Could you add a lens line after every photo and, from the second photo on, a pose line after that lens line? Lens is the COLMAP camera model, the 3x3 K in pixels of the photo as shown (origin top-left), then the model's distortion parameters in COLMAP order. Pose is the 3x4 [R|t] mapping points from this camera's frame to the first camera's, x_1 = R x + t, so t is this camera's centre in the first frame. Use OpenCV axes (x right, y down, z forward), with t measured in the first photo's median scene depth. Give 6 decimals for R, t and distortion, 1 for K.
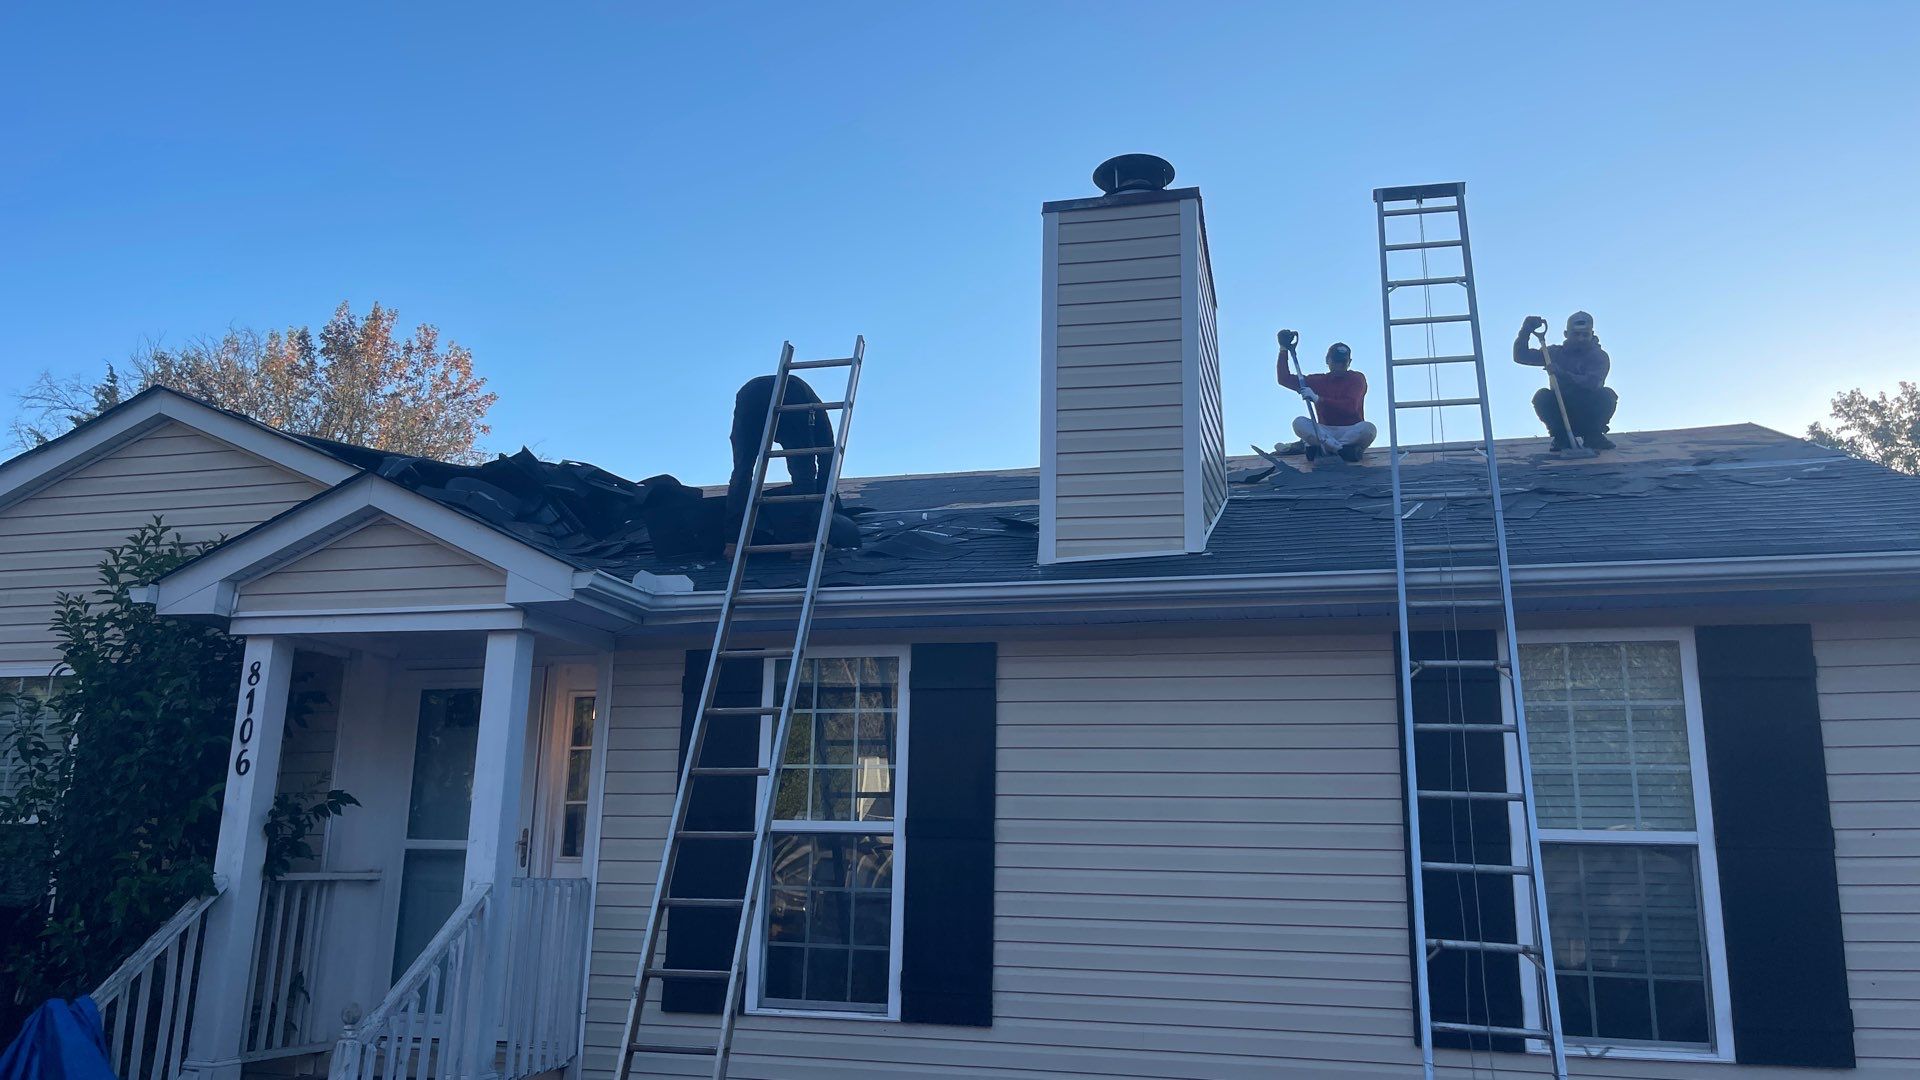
lens RADIAL K [[1475.5, 0, 939.1], [0, 1475.5, 526.2], [0, 0, 1]] dist [0.034309, -0.033011]
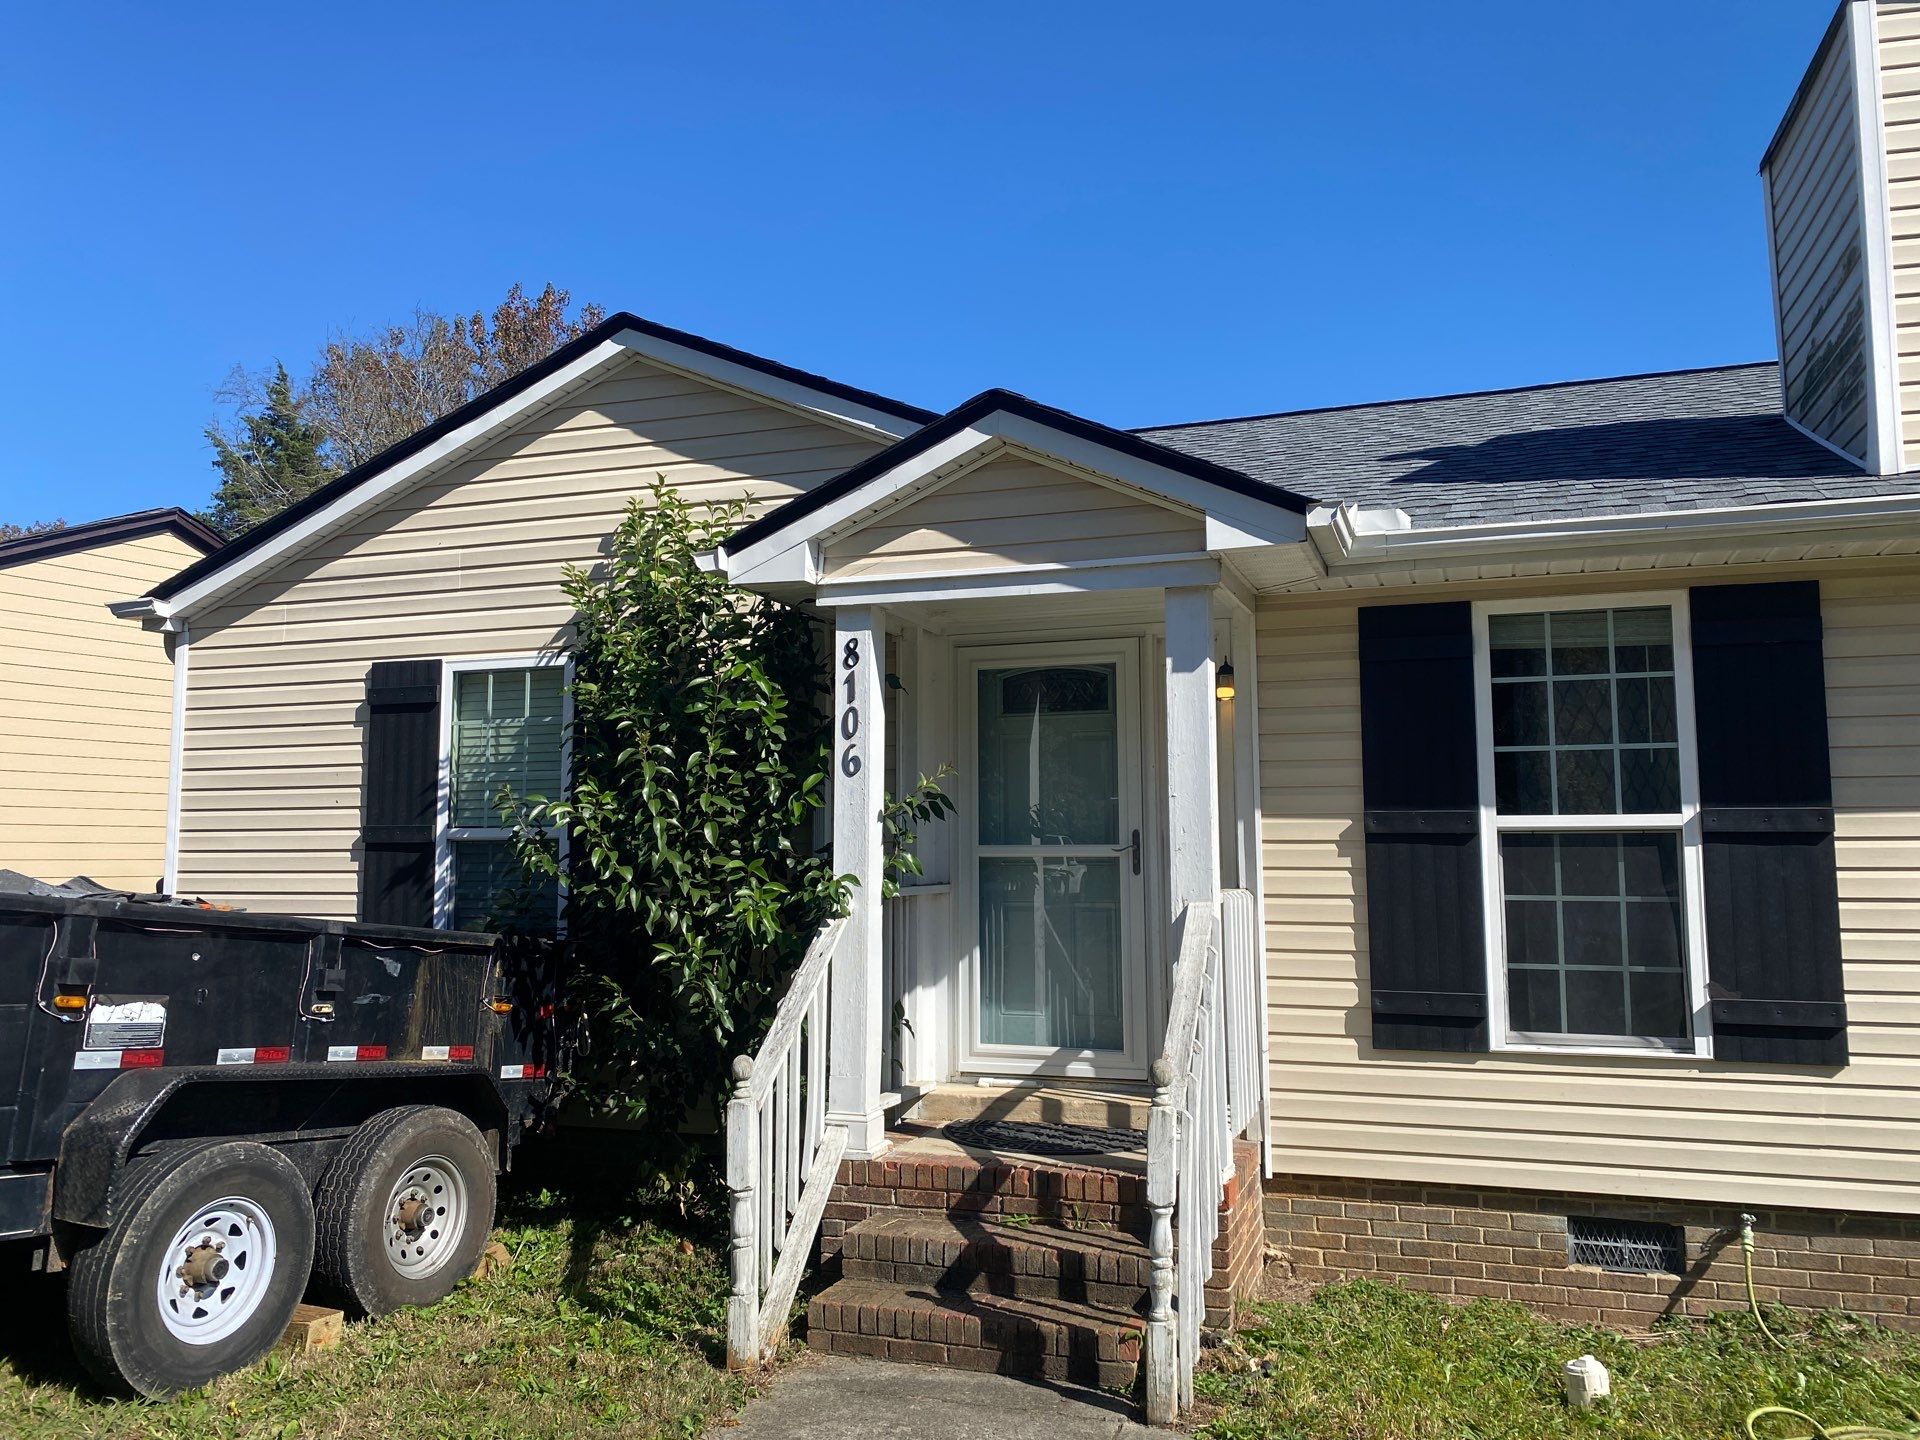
lens RADIAL K [[1476.4, 0, 963.5], [0, 1476.4, 695.4], [0, 0, 1]] dist [0.072678, -0.073104]
pose [[0.997849, -0.031793, -0.057328, -0.357826], [0.038618, 0.991757, 0.122178, 0.025400], [0.052971, -0.124129, 0.990851, 0.197336]]
